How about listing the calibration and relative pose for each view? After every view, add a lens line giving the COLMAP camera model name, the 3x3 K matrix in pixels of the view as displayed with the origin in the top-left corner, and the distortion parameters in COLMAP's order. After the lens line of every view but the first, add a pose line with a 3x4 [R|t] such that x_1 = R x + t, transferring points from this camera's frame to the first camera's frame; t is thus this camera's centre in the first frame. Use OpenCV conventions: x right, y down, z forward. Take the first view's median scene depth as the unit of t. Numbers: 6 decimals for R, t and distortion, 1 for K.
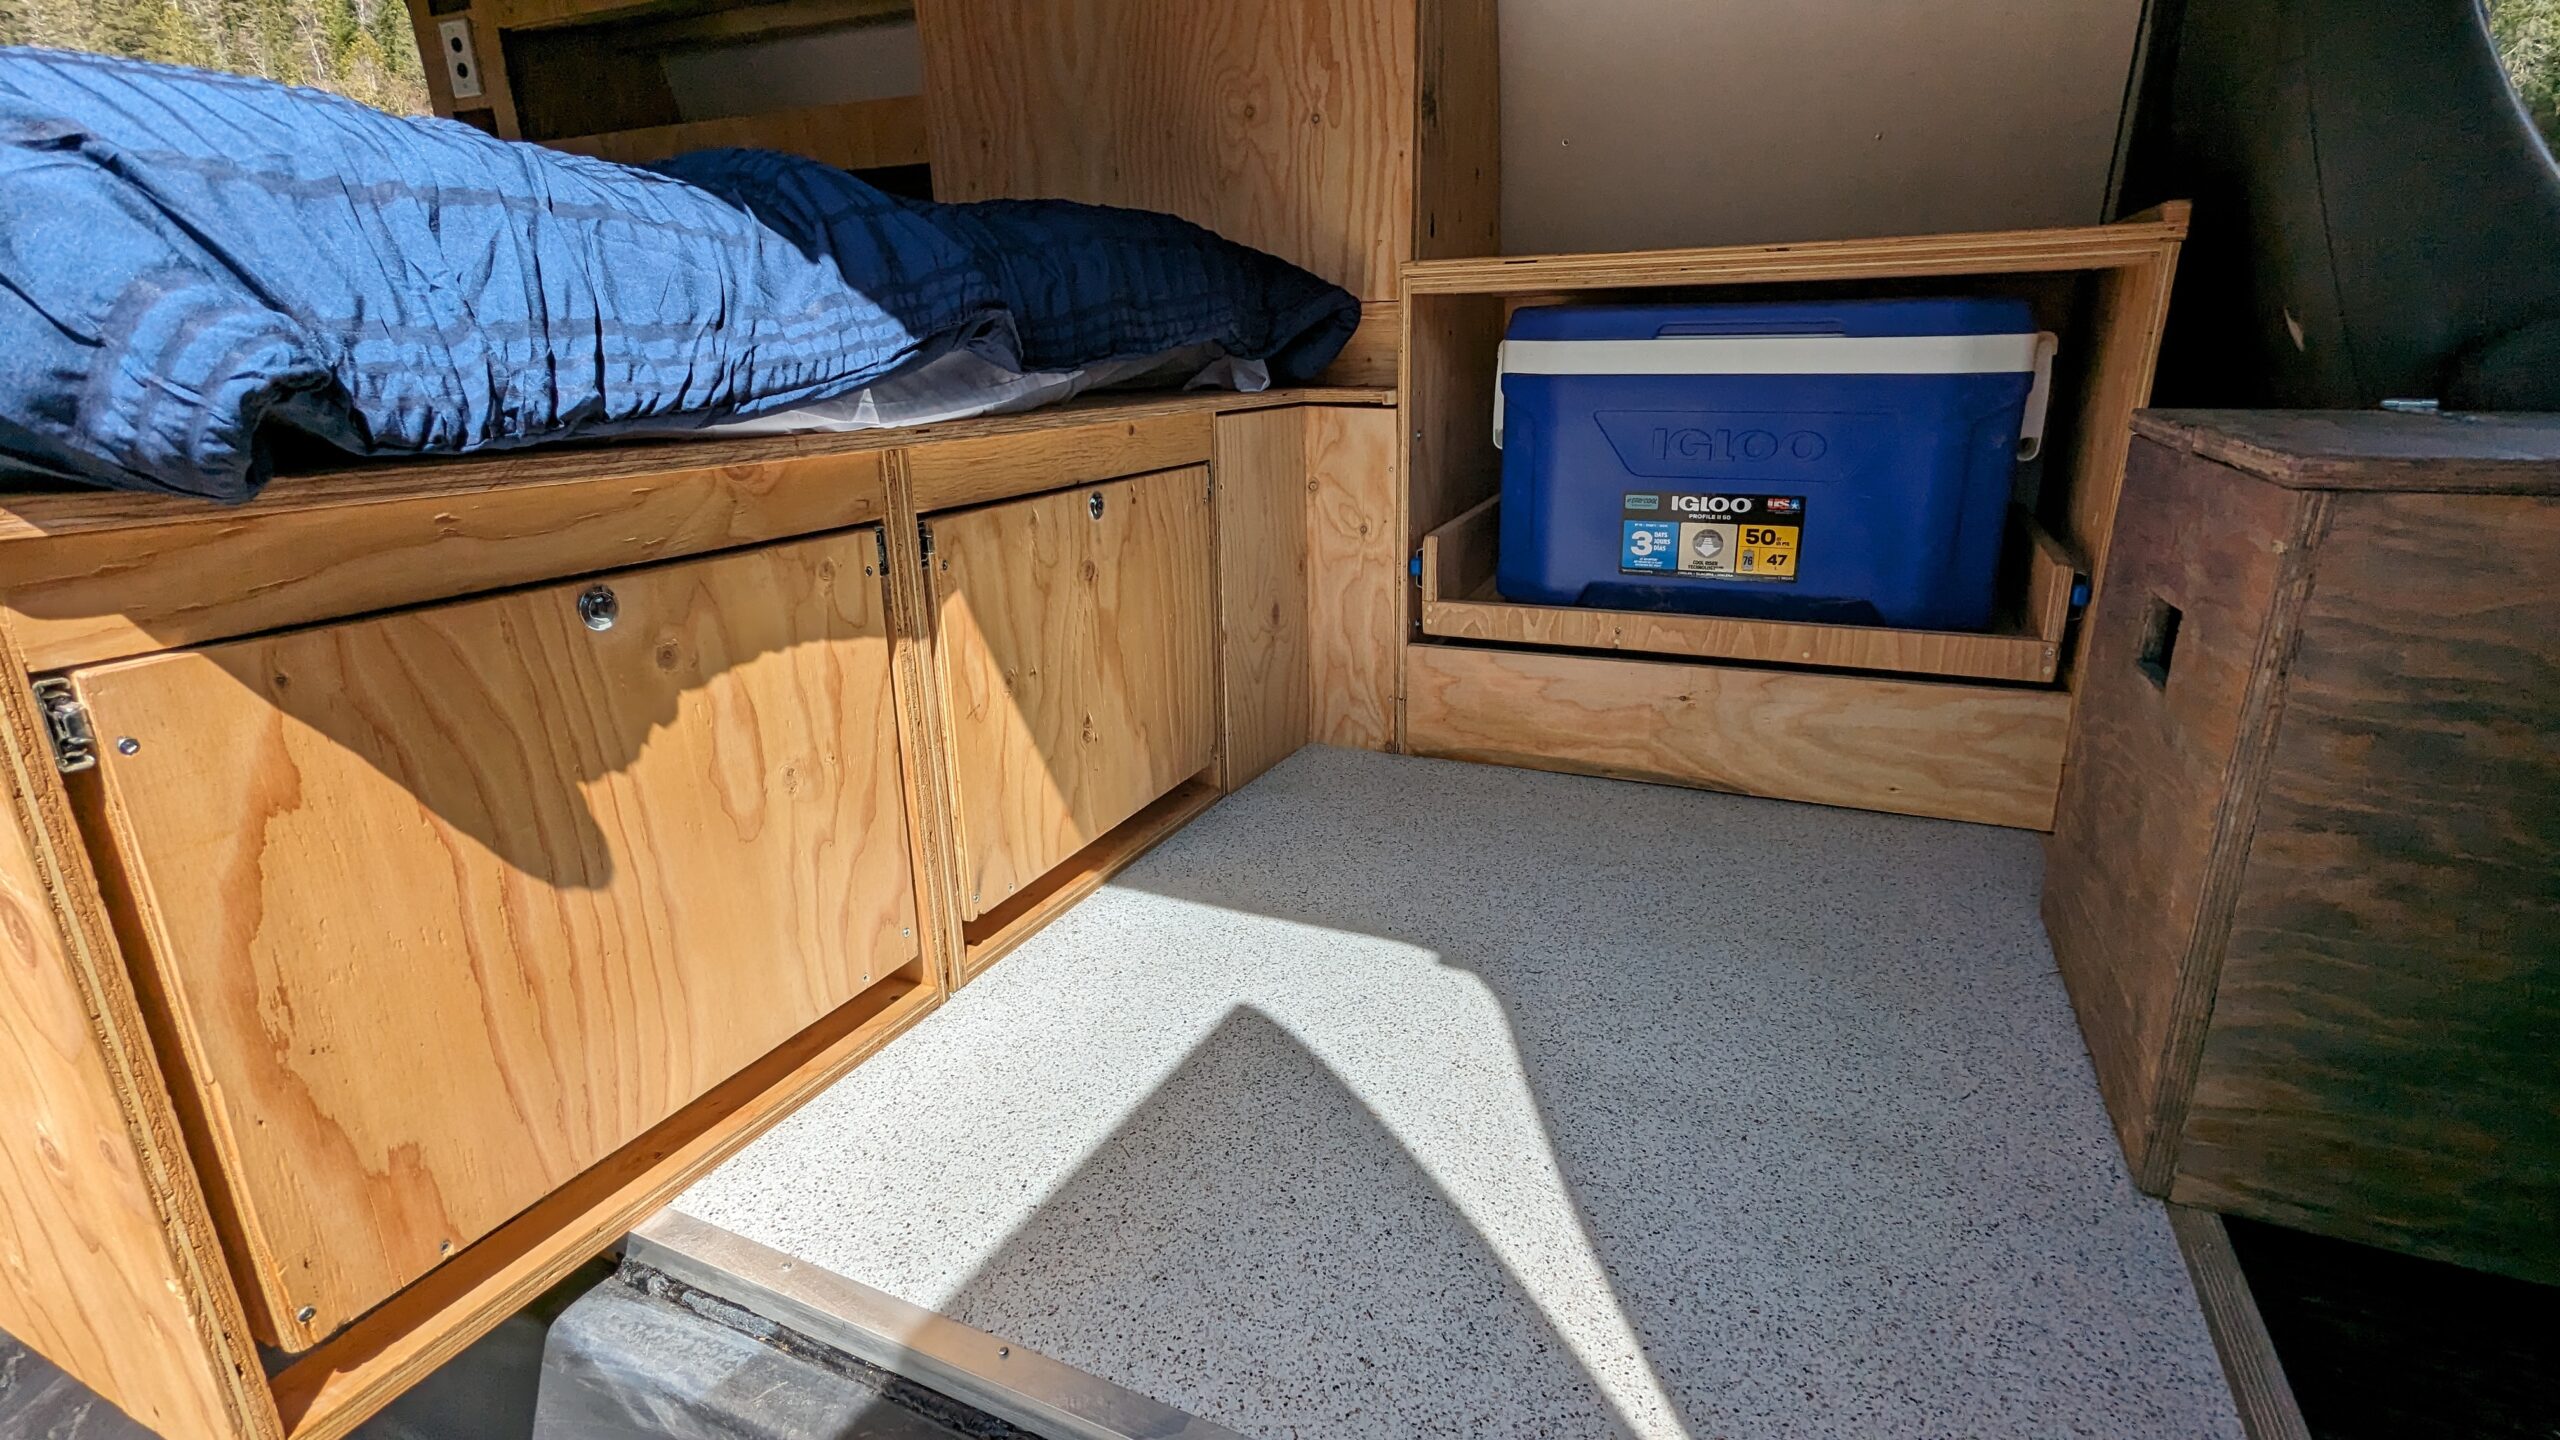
lens RADIAL K [[1205.0, 0, 1285.5], [0, 1205.0, 724.6], [0, 0, 1]] dist [-0.007780, 0.003168]
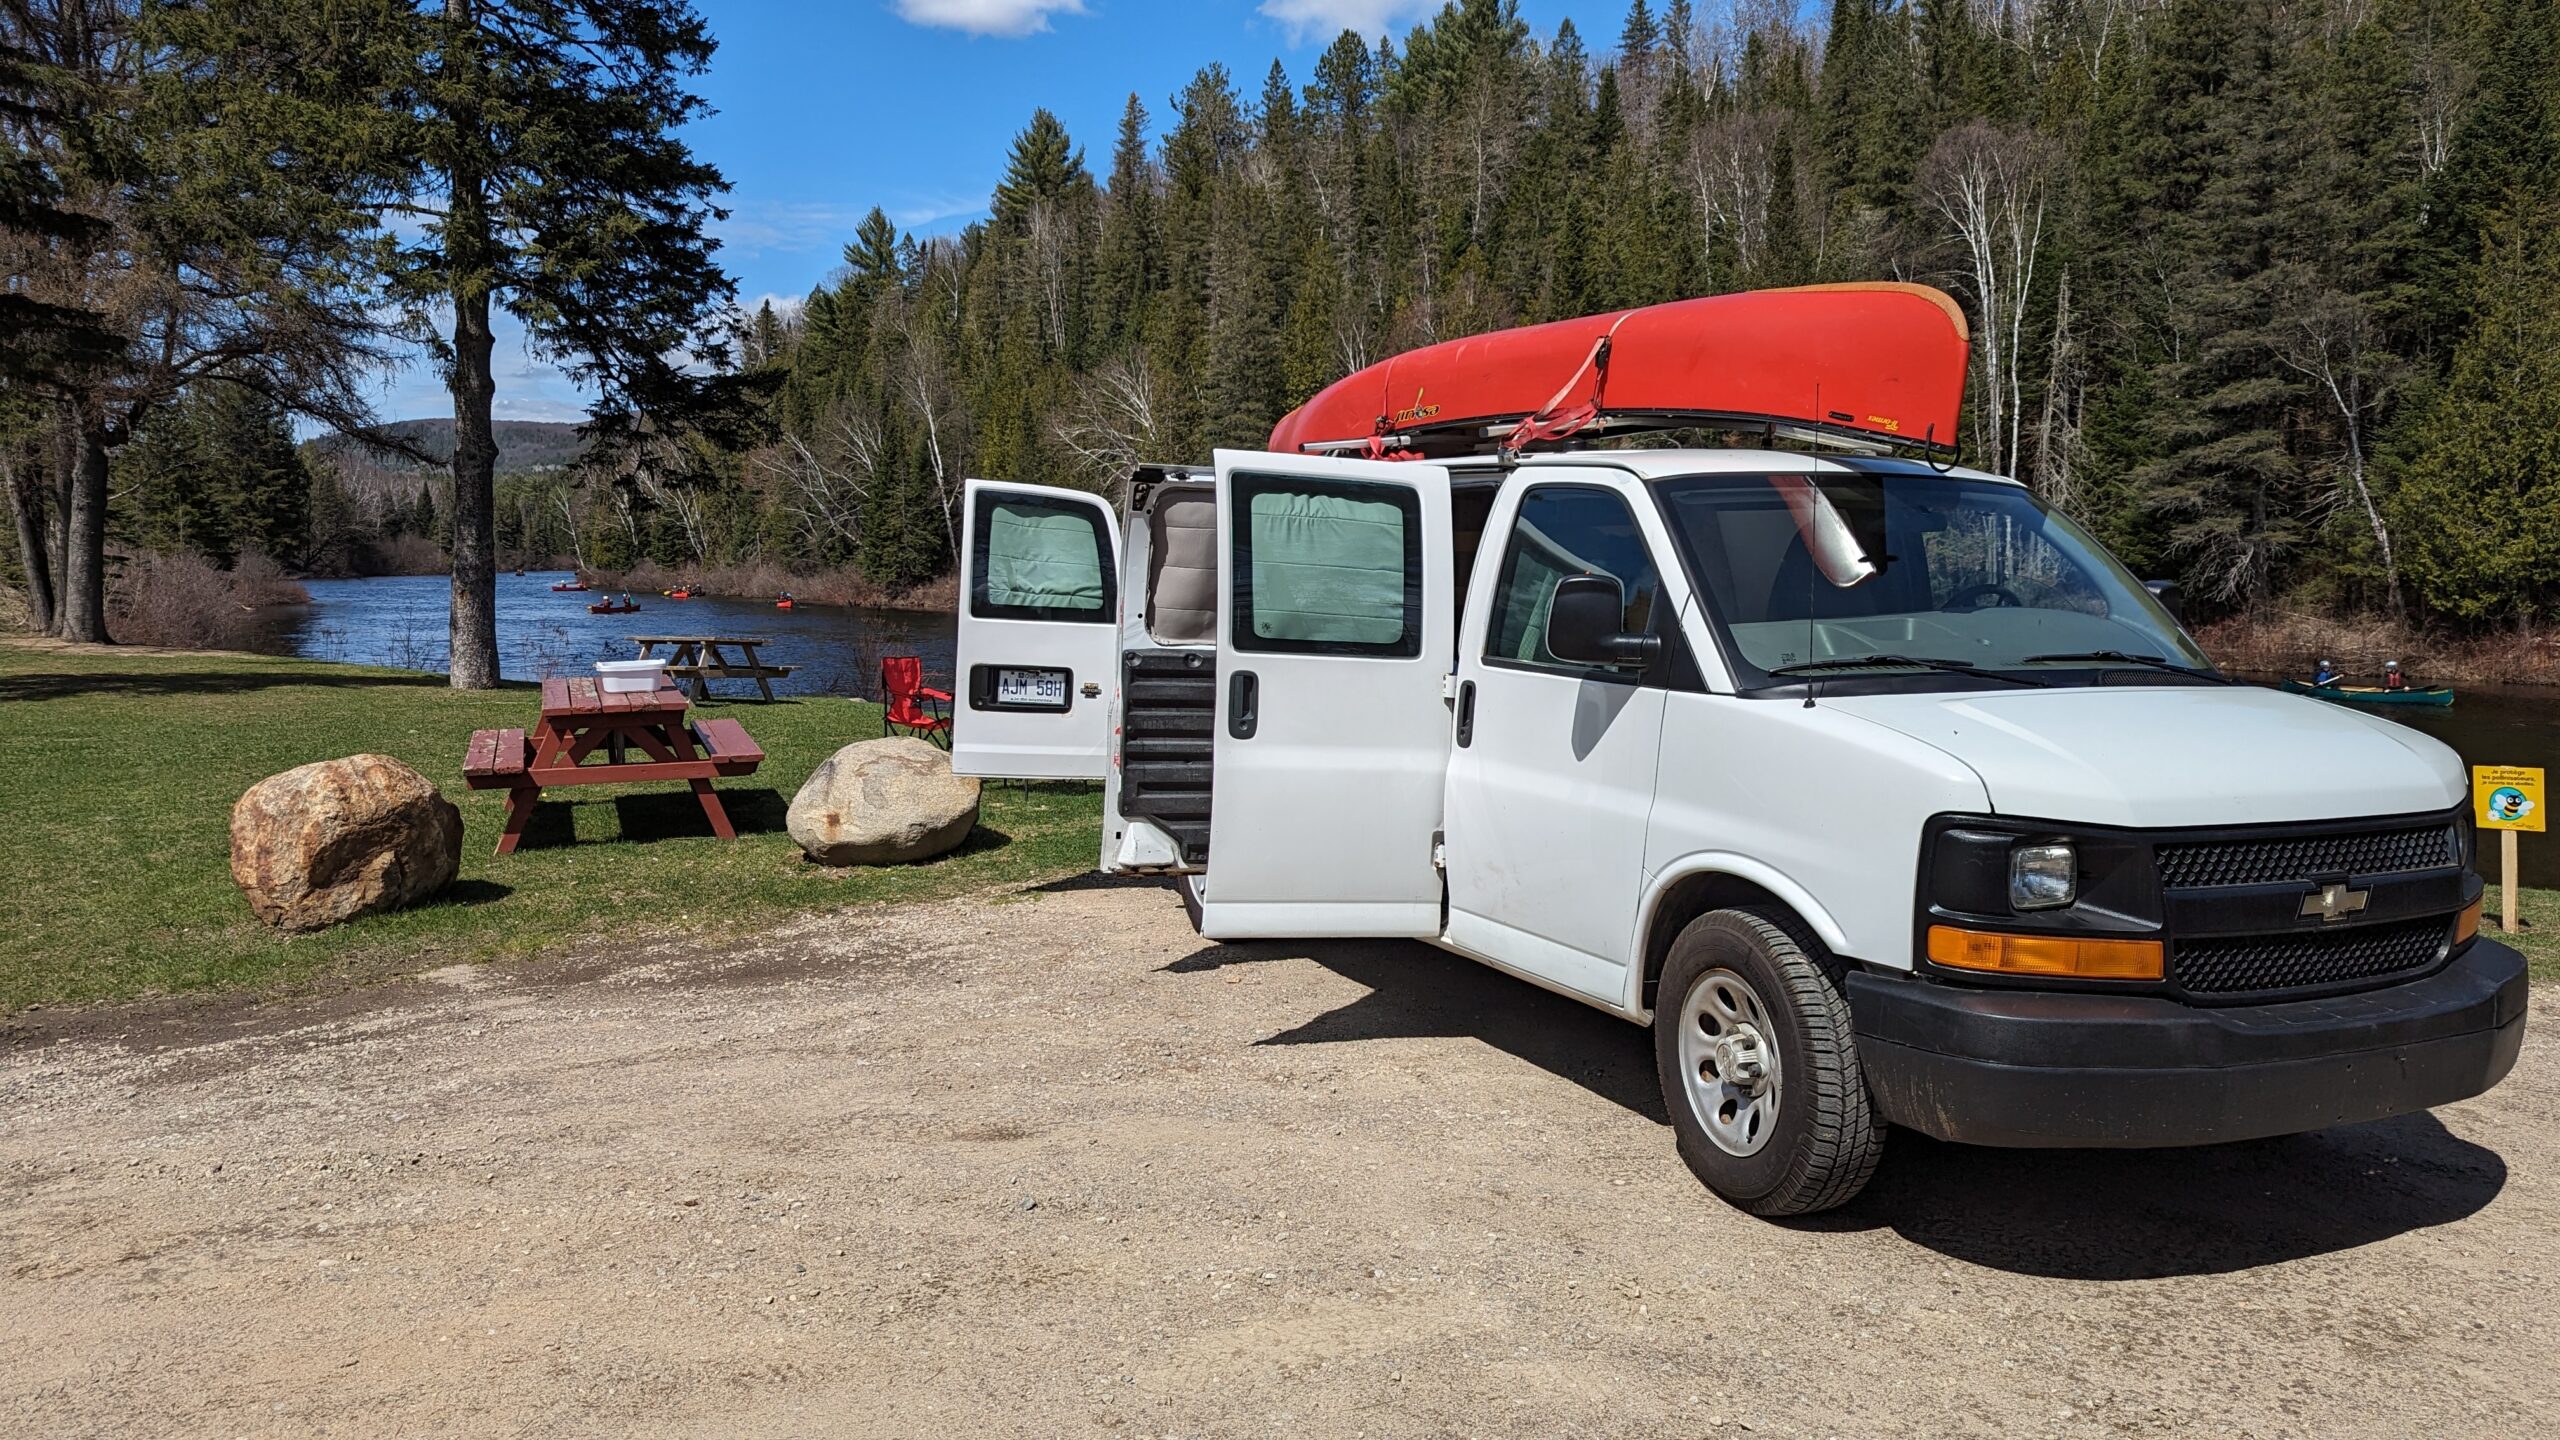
lens RADIAL K [[1832.7, 0, 1294.7], [0, 1832.7, 715.8], [0, 0, 1]] dist [0.066326, -0.063614]
pose [[0.769290, 0.077770, -0.634148, 2.380753], [-0.217090, 0.965327, -0.144969, 0.628681], [0.600886, 0.249190, 0.759500, -3.098287]]
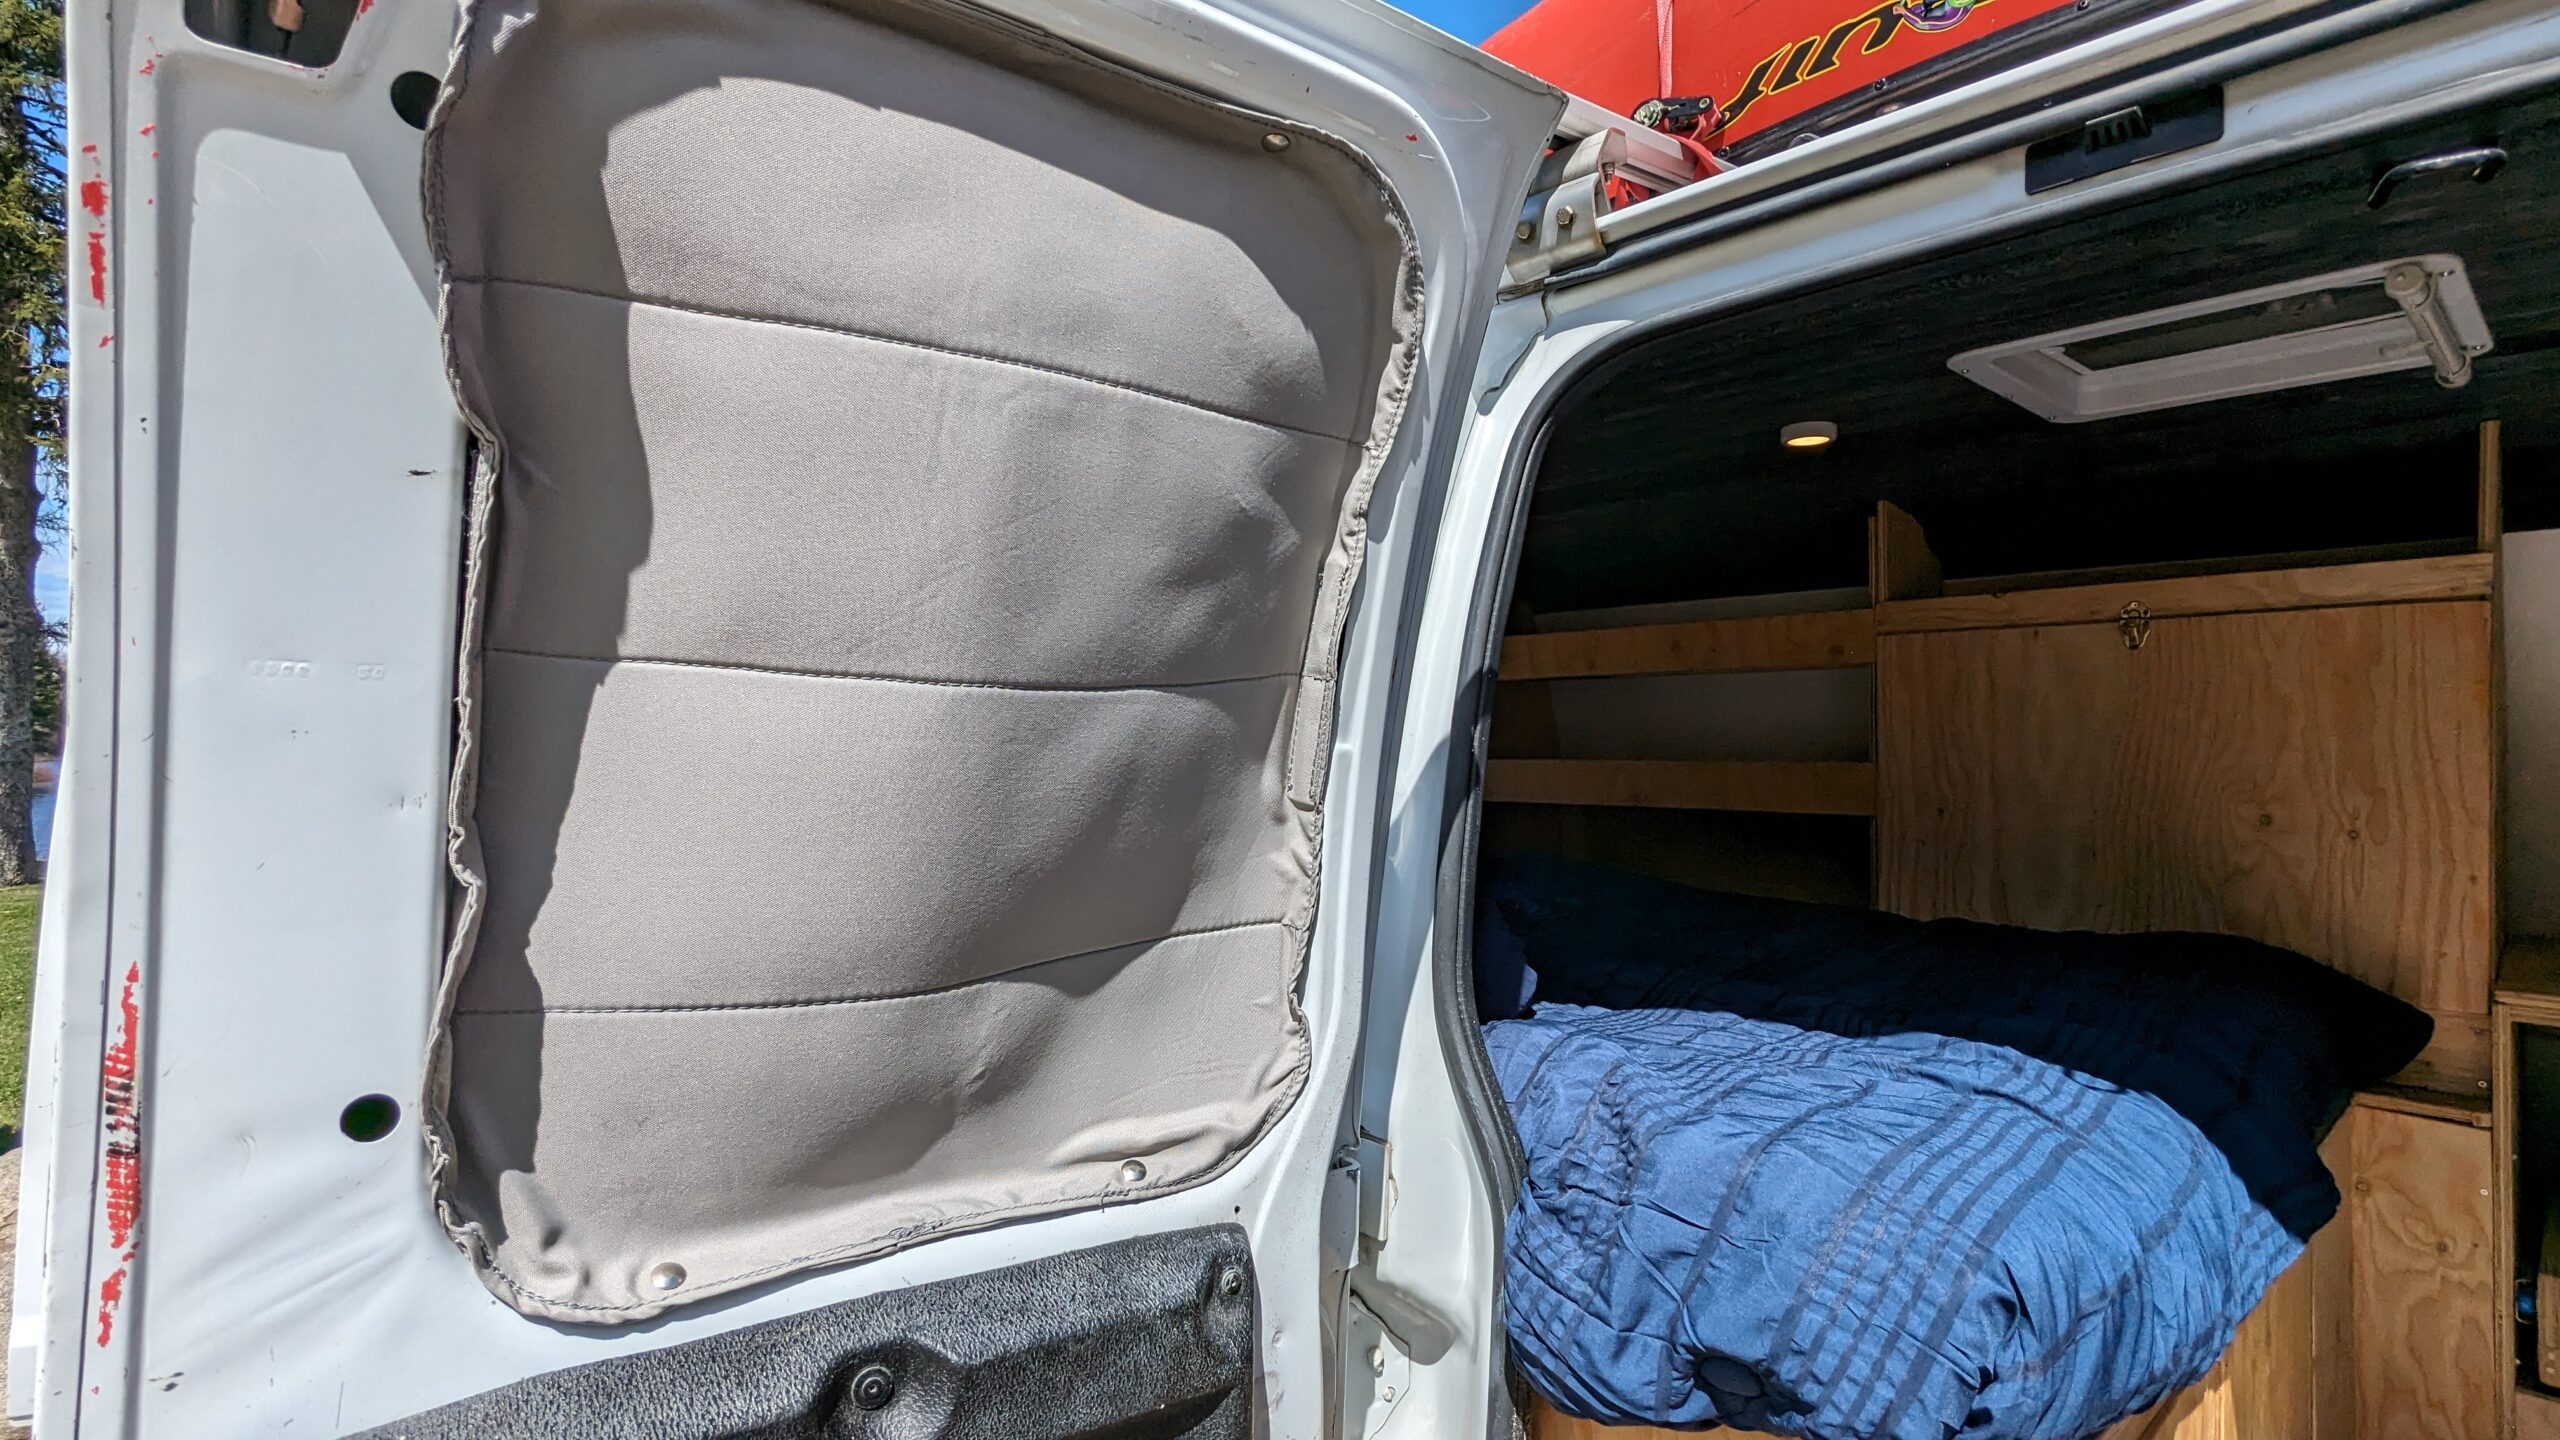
lens RADIAL K [[1205.0, 0, 1275.5], [0, 1205.0, 721.4], [0, 0, 1]] dist [-0.007780, 0.003168]
pose [[0.915237, 0.011560, -0.402751, -0.429198], [-0.136683, 0.949223, -0.283363, -0.176550], [0.379024, 0.314393, 0.870343, -0.310945]]
